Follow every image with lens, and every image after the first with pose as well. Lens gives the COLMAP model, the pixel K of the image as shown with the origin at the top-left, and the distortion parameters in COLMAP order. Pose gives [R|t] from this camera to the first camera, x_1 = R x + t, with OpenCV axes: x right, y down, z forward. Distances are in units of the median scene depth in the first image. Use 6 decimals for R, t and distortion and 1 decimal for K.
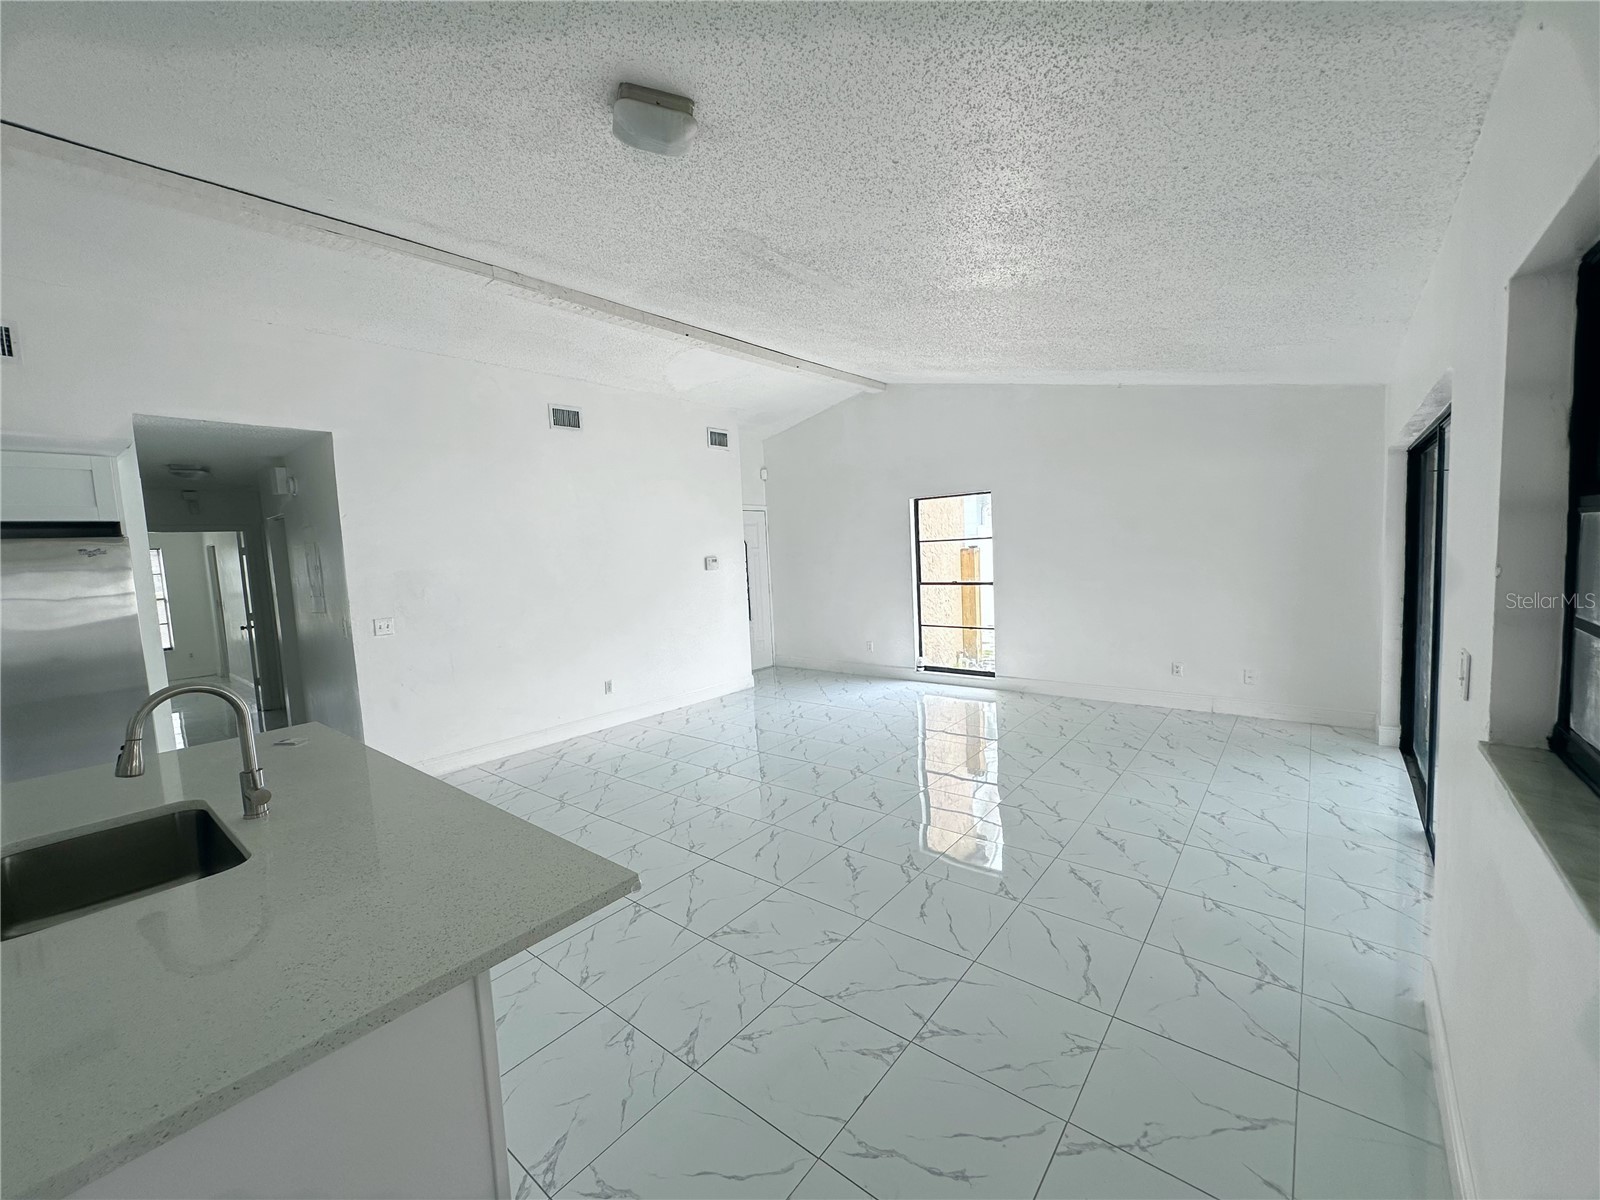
lens RADIAL K [[642.9, 0, 798.8], [0, 642.9, 600.9], [0, 0, 1]] dist [-0.002226, 0.001112]
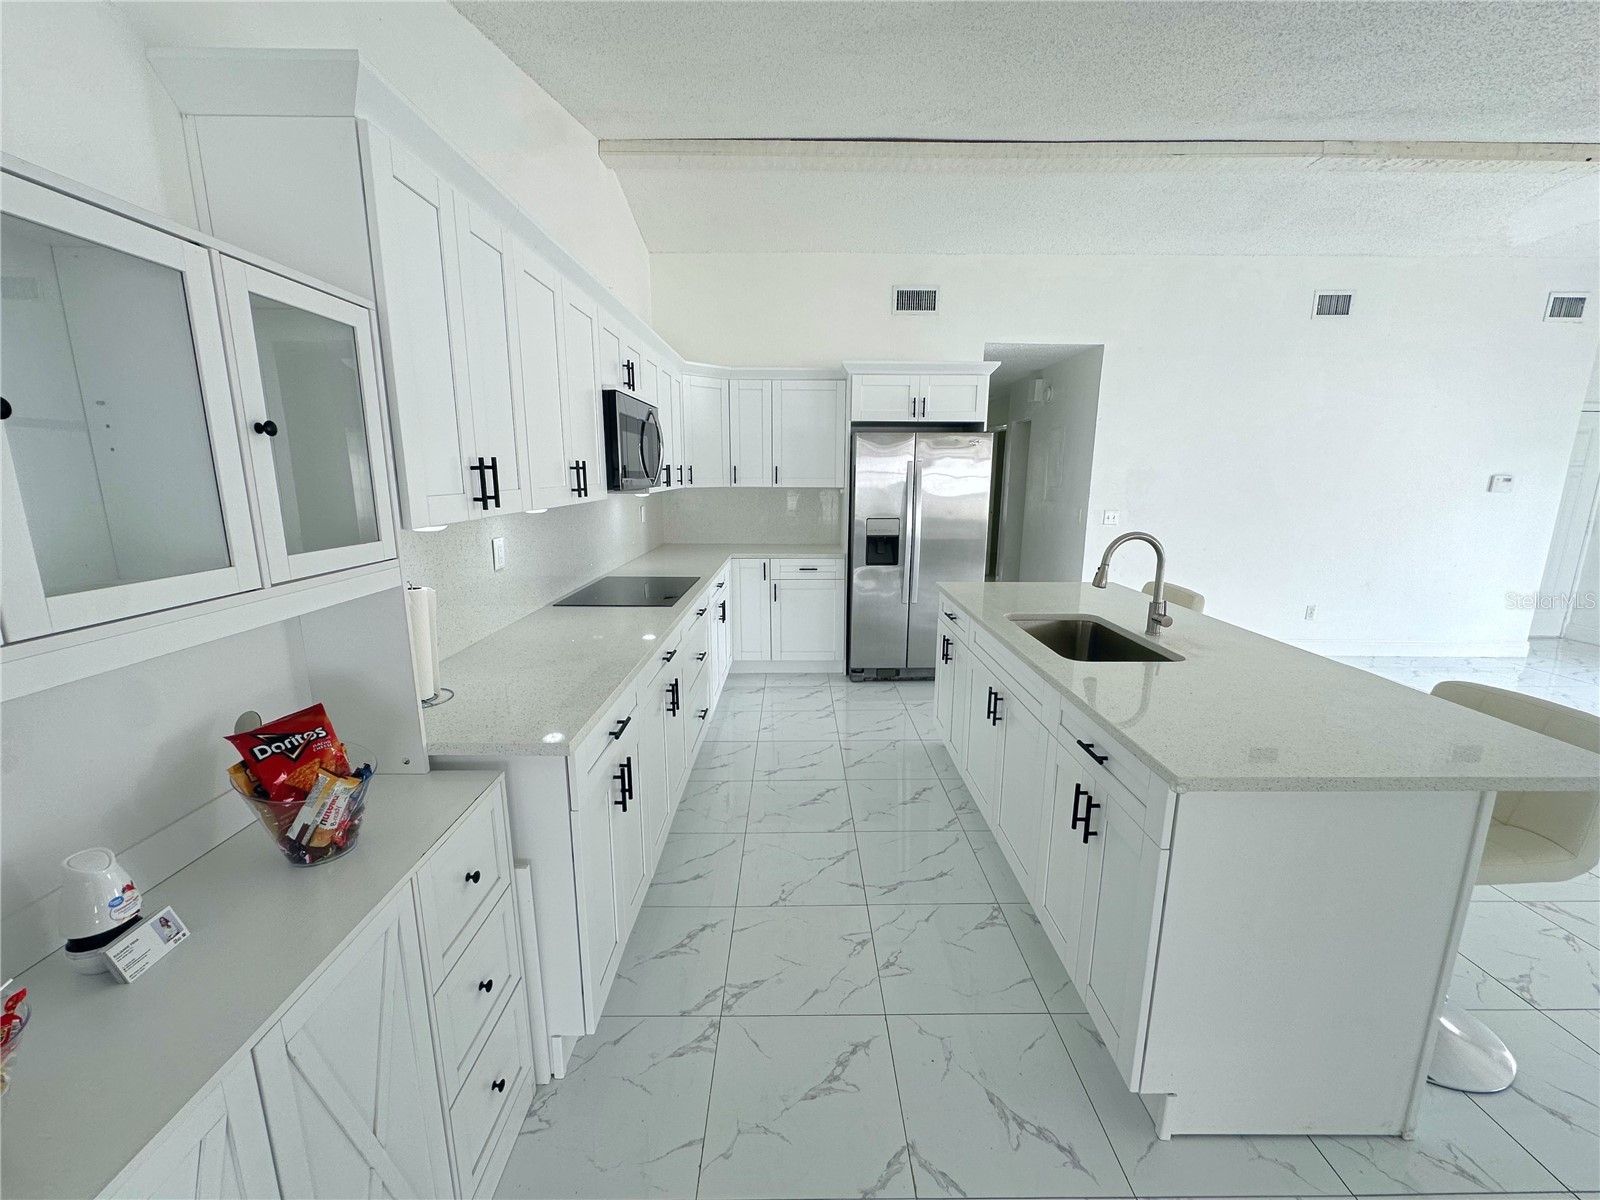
lens RADIAL K [[642.9, 0, 801.5], [0, 642.9, 599.1], [0, 0, 1]] dist [-0.002226, 0.001112]
pose [[0.641652, 0.201892, -0.739947, -0.118497], [-0.100418, 0.978543, 0.179913, 0.031937], [0.760394, -0.041138, 0.648158, -0.178153]]
